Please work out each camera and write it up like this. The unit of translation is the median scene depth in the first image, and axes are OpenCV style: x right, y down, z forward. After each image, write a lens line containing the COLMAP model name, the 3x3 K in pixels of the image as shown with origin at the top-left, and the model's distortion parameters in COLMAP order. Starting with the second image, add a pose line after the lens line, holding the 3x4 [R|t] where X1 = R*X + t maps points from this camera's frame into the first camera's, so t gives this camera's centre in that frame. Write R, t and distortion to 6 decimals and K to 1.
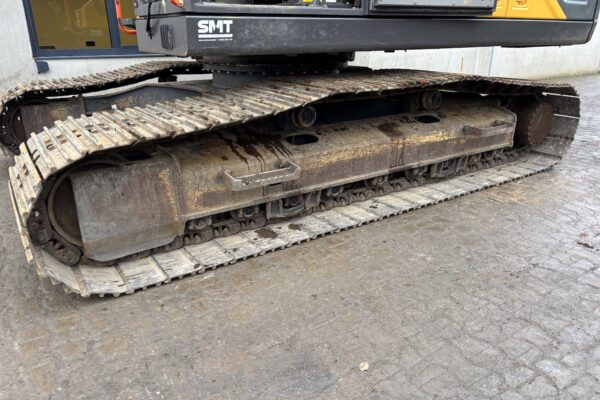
lens RADIAL K [[466.1, 0, 300.0], [0, 466.1, 200.0], [0, 0, 1]] dist [0.008125, -0.001033]
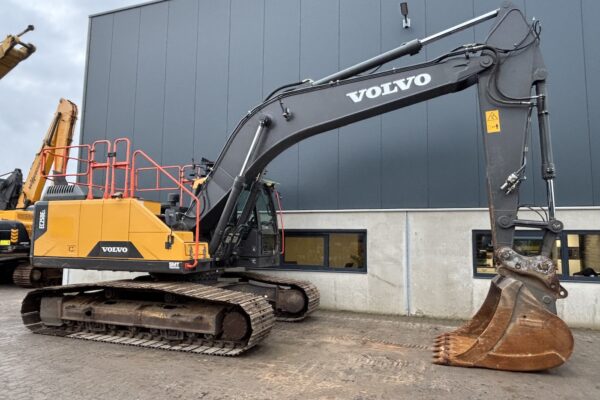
lens RADIAL K [[363.7, 0, 300.0], [0, 363.7, 200.0], [0, 0, 1]] dist [-0.000989, -0.000790]
pose [[0.622060, -0.058244, -0.780800, 2.116398], [-0.275179, 0.917348, -0.287663, -0.336324], [0.733020, 0.393803, 0.554618, 0.398883]]
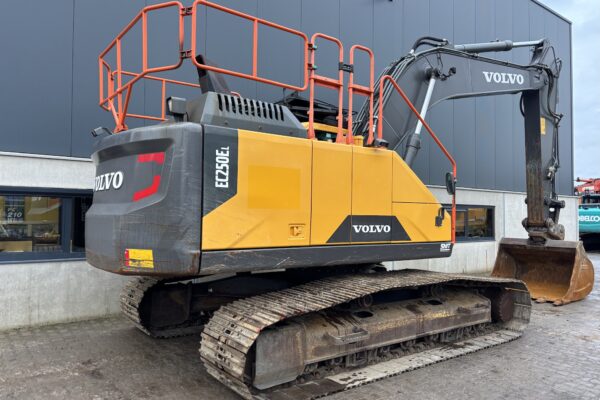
lens RADIAL K [[466.1, 0, 300.0], [0, 466.1, 200.0], [0, 0, 1]] dist [0.008125, -0.001033]
pose [[0.997624, 0.025413, 0.064043, -0.302164], [0.000017, 0.929401, -0.369072, 0.087475], [-0.068901, 0.368196, 0.927191, -0.563703]]
